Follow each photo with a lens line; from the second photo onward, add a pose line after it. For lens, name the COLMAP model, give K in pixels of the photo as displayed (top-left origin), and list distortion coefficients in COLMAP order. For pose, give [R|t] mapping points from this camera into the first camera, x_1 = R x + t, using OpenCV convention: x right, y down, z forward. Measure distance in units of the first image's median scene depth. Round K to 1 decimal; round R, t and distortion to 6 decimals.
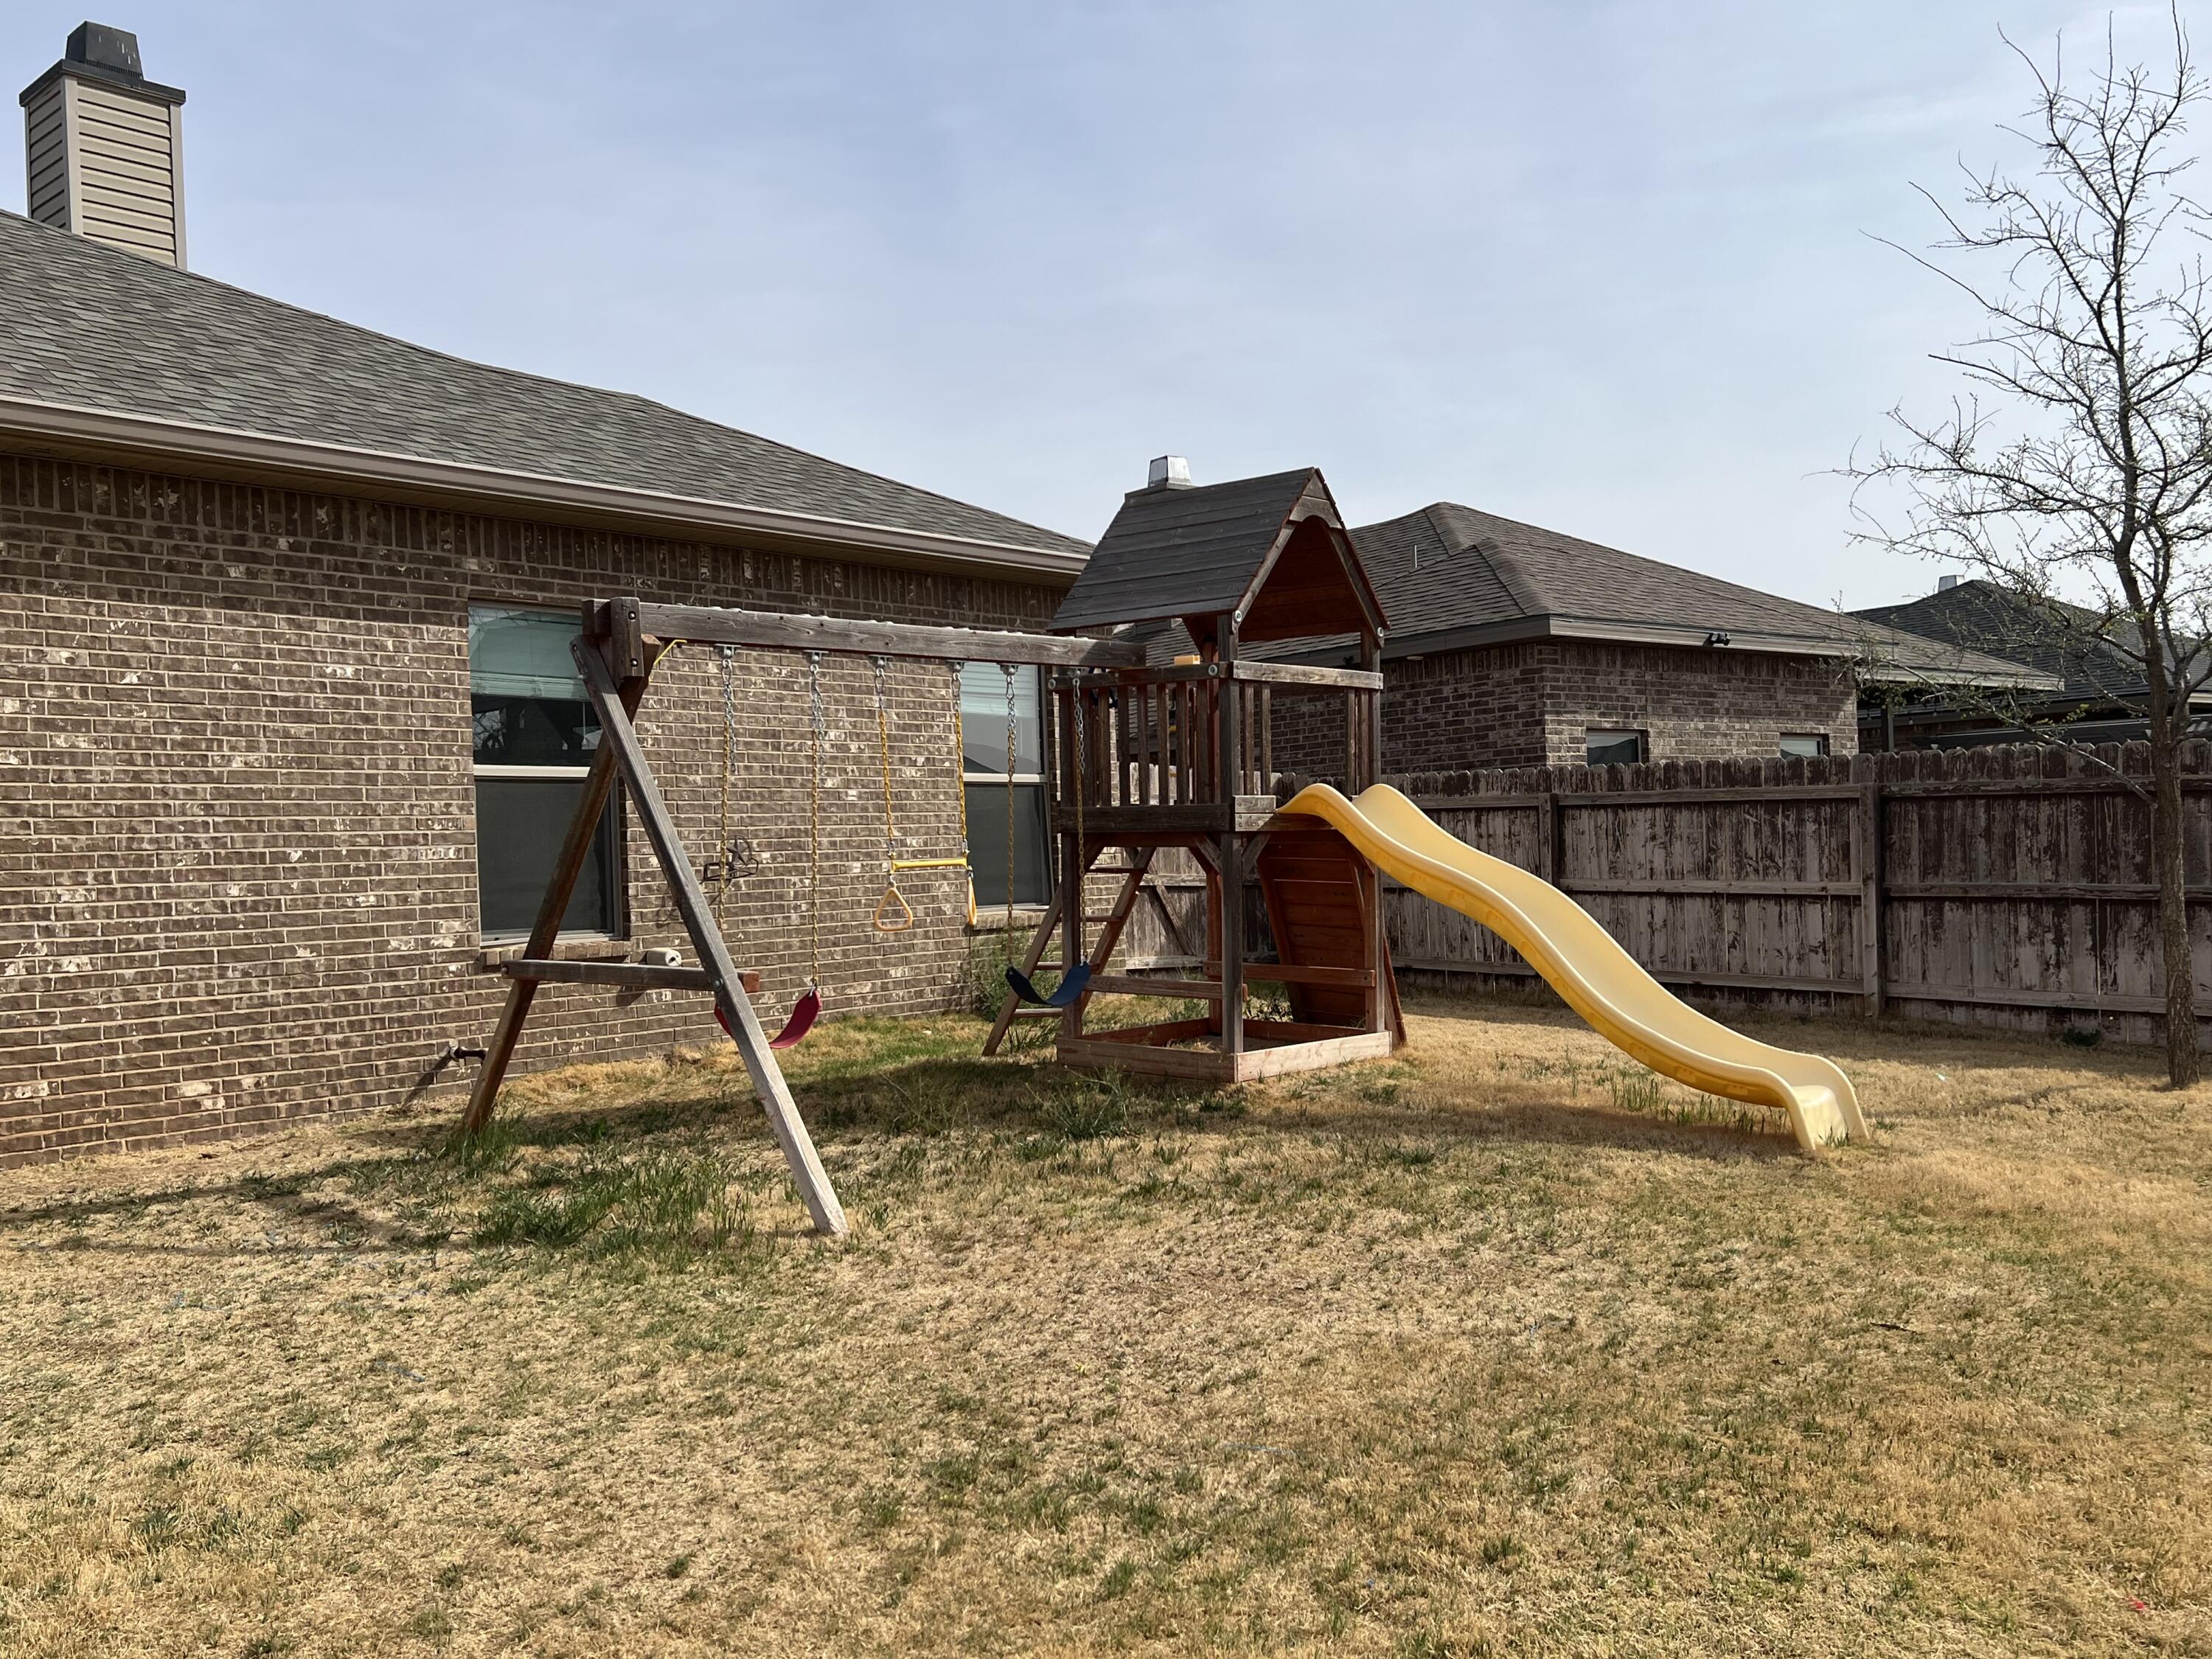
lens RADIAL K [[1886.0, 0, 1105.6], [0, 1886.0, 853.2], [0, 0, 1]] dist [0.007506, 0.003559]
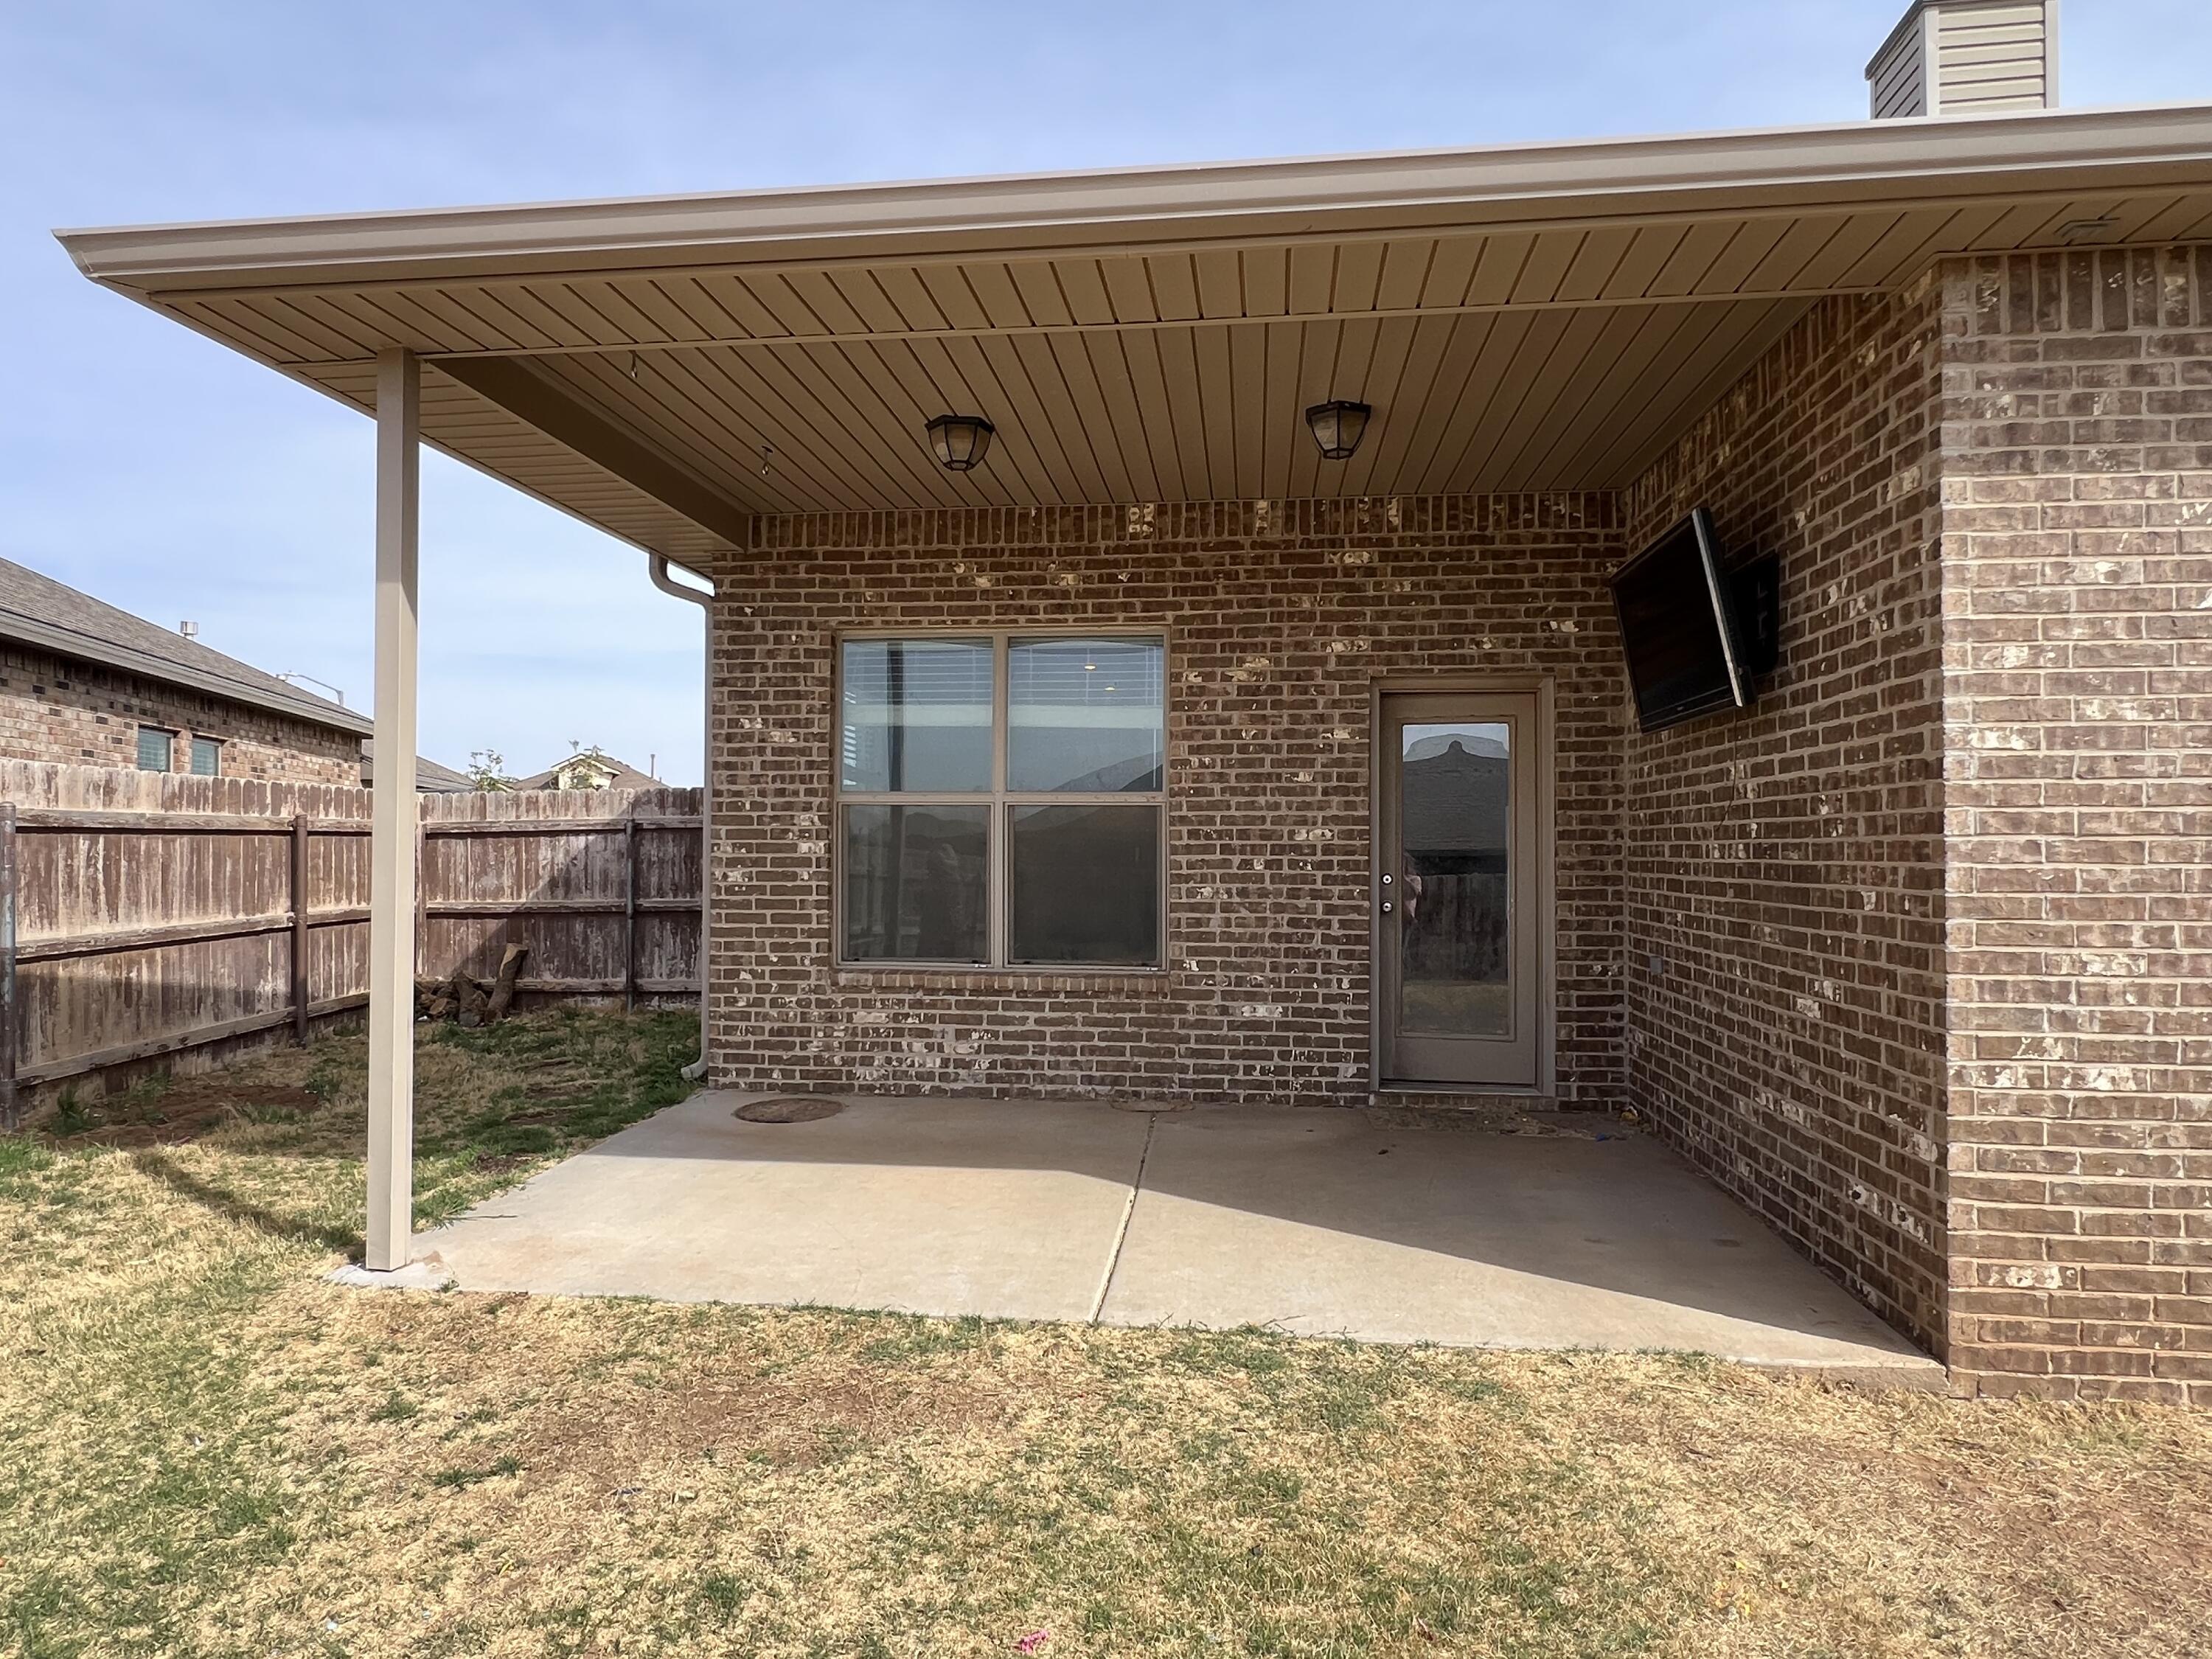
lens RADIAL K [[1287.8, 0, 1103.1], [0, 1287.8, 841.7], [0, 0, 1]] dist [0.000202, -0.000050]
pose [[0.567004, 0.017632, -0.823526, -0.390423], [-0.021089, 0.999754, 0.006886, -0.012962], [0.823445, 0.013463, 0.567236, 0.501909]]
